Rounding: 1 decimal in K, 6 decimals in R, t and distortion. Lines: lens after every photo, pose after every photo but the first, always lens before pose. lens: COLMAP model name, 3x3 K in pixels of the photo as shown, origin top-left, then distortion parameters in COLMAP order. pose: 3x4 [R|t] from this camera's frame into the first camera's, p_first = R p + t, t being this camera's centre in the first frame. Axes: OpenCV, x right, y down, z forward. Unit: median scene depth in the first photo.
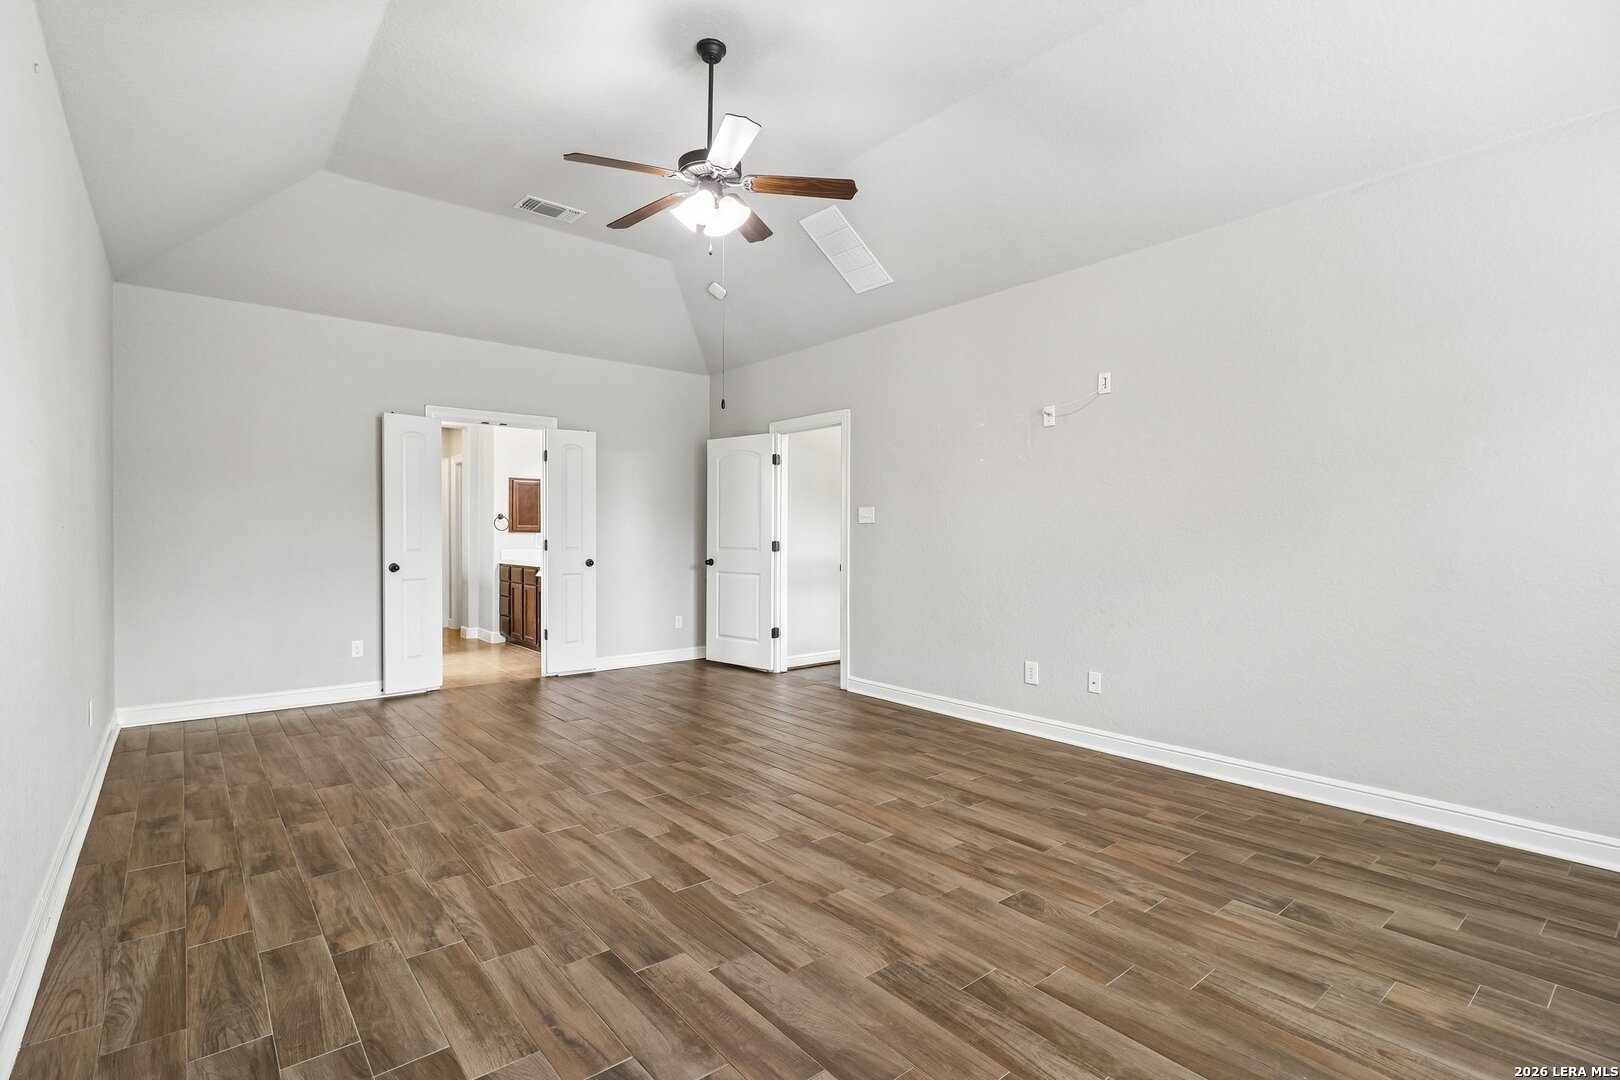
lens RADIAL K [[763.1, 0, 802.7], [0, 763.1, 533.5], [0, 0, 1]] dist [-0.000375, 0.000381]
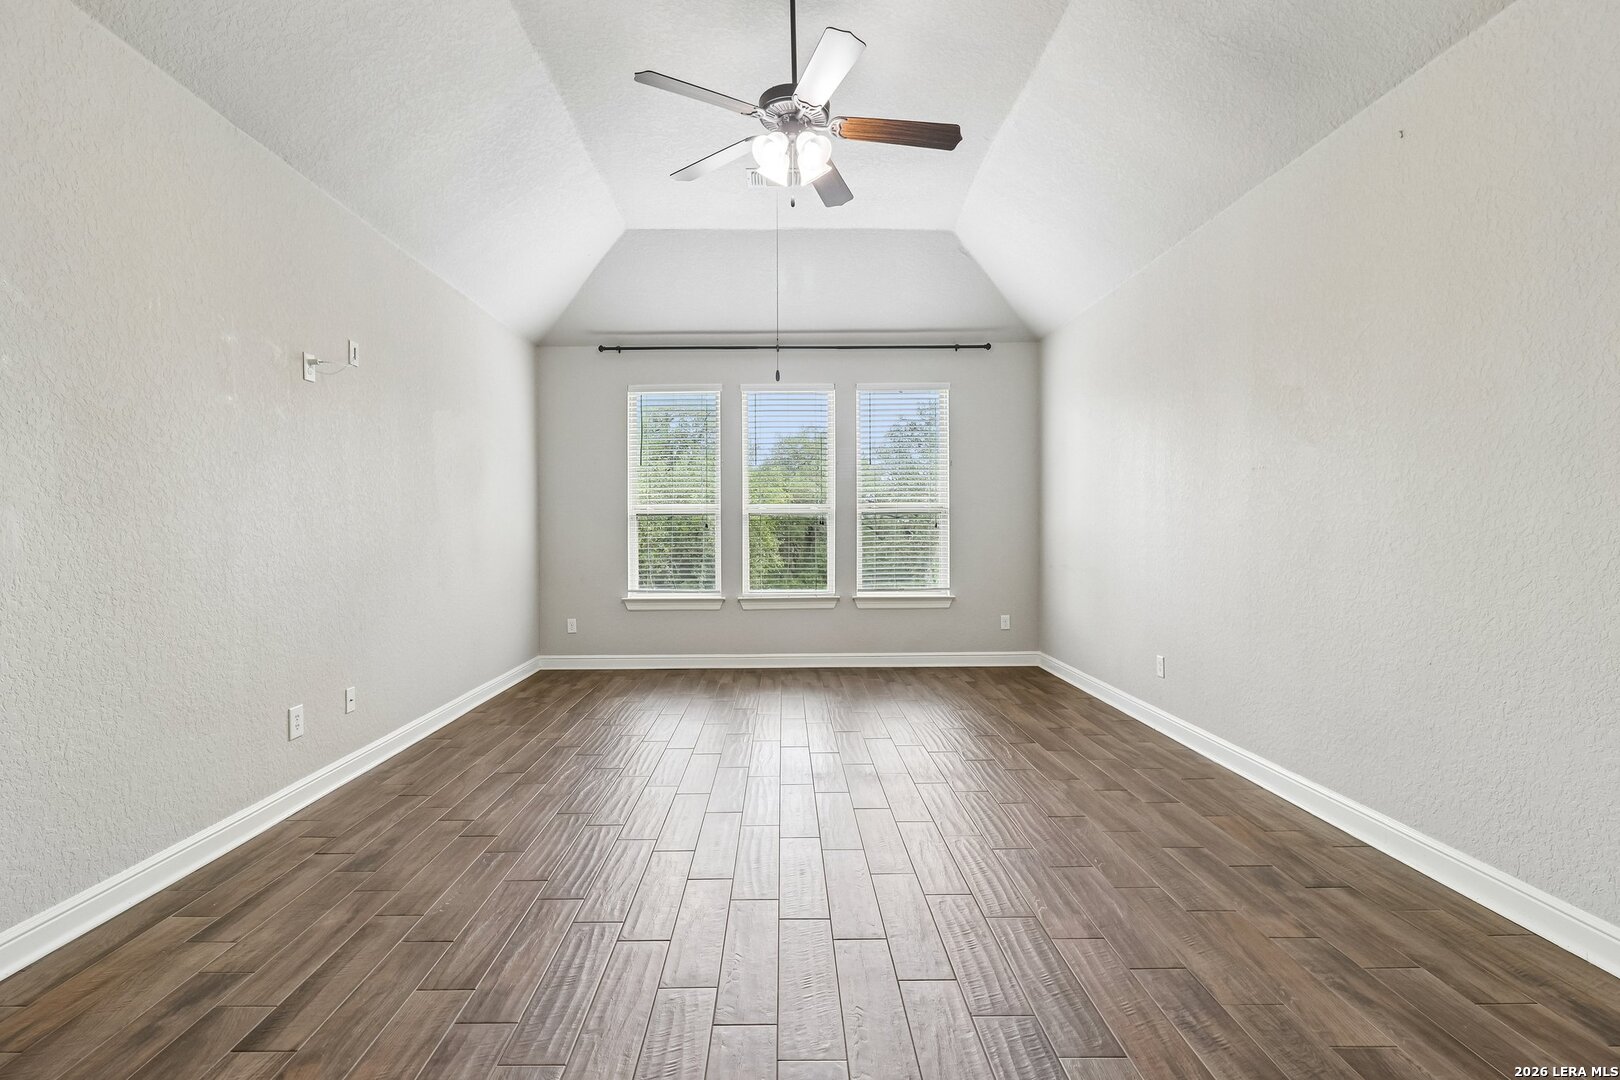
lens RADIAL K [[763.1, 0, 802.7], [0, 763.1, 533.5], [0, 0, 1]] dist [-0.000375, 0.000381]
pose [[-0.790581, 0.000669, 0.612357, -0.794153], [0.004146, 0.999982, 0.004260, 0.010890], [-0.612344, 0.005907, -0.790570, 2.004524]]
